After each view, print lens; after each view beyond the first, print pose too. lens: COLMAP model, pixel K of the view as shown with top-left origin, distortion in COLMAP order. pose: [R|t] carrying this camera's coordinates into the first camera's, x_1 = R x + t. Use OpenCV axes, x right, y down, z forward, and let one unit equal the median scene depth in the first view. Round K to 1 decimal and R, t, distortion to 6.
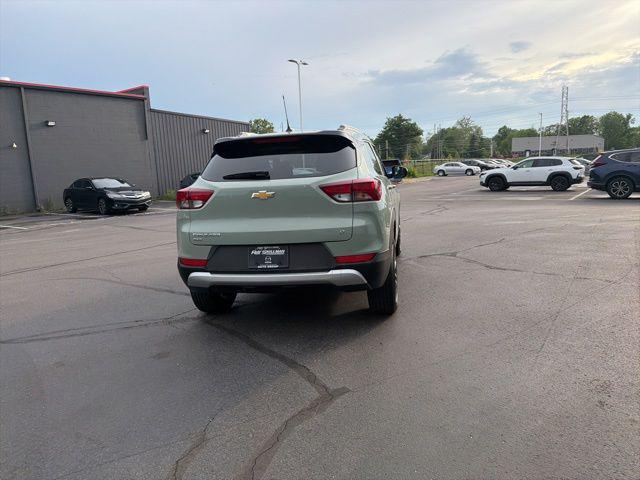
lens RADIAL K [[451.0, 0, 322.6], [0, 451.0, 236.6], [0, 0, 1]] dist [0.055330, -0.068659]
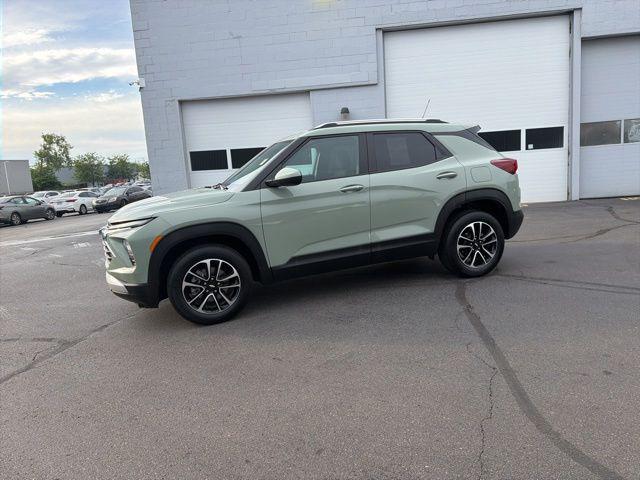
lens RADIAL K [[451.0, 0, 322.6], [0, 451.0, 236.6], [0, 0, 1]] dist [0.055330, -0.068659]
pose [[-0.476883, -0.047450, 0.877685, -0.831736], [0.224578, 0.958821, 0.173859, -0.165195], [-0.849793, 0.280019, -0.446589, 1.449949]]
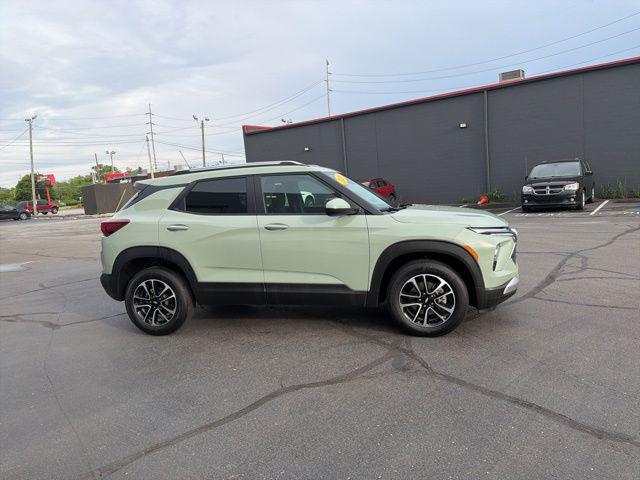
lens RADIAL K [[451.7, 0, 322.0], [0, 451.7, 237.9], [0, 0, 1]] dist [0.051377, -0.061117]
pose [[-0.024467, 0.166346, -0.985764, 0.939623], [-0.075848, 0.982908, 0.167747, -0.228882], [0.996819, 0.078872, -0.011432, 1.065146]]
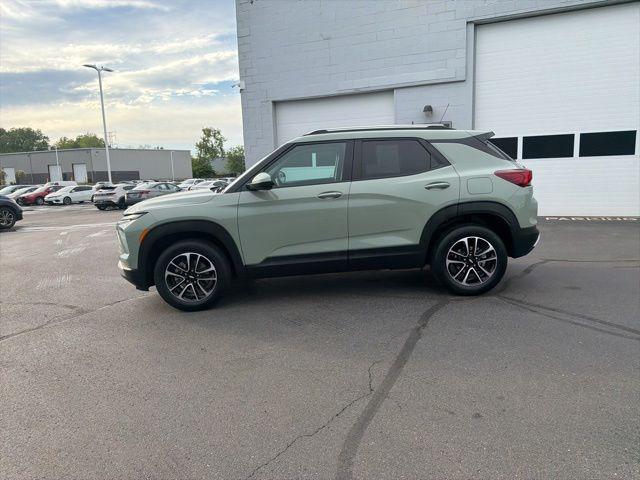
lens RADIAL K [[451.7, 0, 322.0], [0, 451.7, 237.9], [0, 0, 1]] dist [0.051377, -0.061117]
pose [[-0.201374, -0.086215, 0.975713, -0.943882], [0.195700, 0.972494, 0.126321, -0.127423], [-0.959766, 0.216385, -0.178963, 1.205146]]
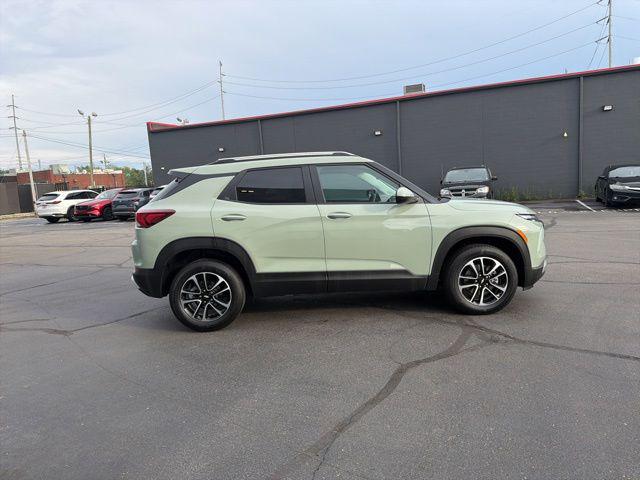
lens RADIAL K [[451.0, 0, 322.6], [0, 451.0, 236.6], [0, 0, 1]] dist [0.055330, -0.068659]
pose [[0.216979, 0.151587, -0.964335, 0.932988], [-0.097843, 0.986272, 0.133020, -0.175395], [0.971260, 0.065490, 0.228832, 0.759563]]
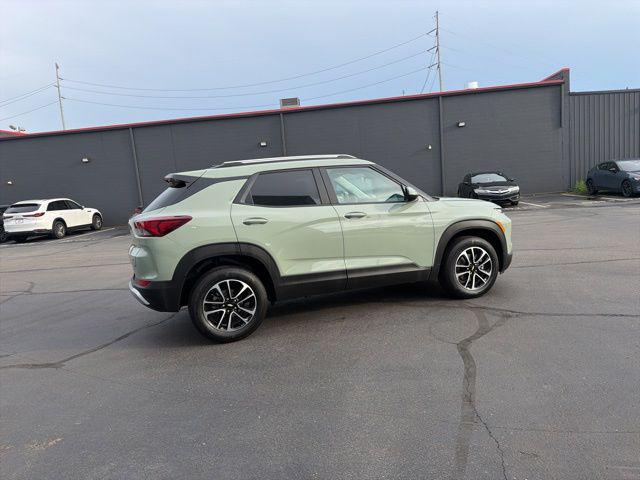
lens RADIAL K [[451.0, 0, 322.6], [0, 451.0, 236.6], [0, 0, 1]] dist [0.055330, -0.068659]
pose [[0.504694, 0.106436, -0.856712, 0.851237], [-0.073615, 0.994062, 0.080133, -0.131113], [0.860154, 0.022624, 0.509533, 0.487983]]
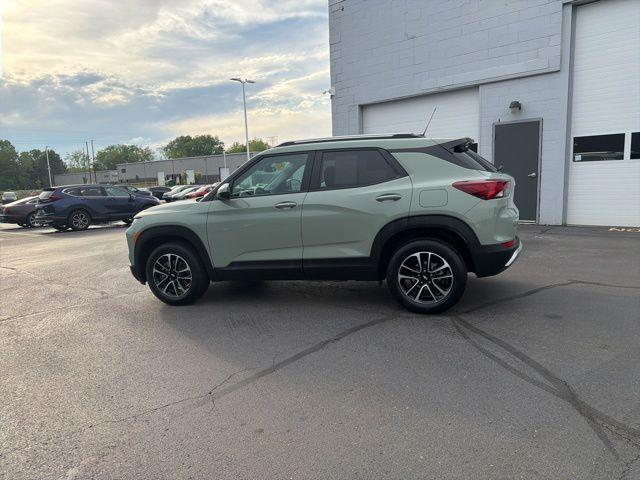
lens RADIAL K [[451.6, 0, 322.6], [0, 451.6, 242.2], [0, 0, 1]] dist [0.051924, -0.064200]
pose [[0.123543, -0.098999, 0.987389, -0.978728], [0.188545, 0.979228, 0.074590, -0.080138], [-0.974263, 0.176952, 0.139642, 0.863026]]
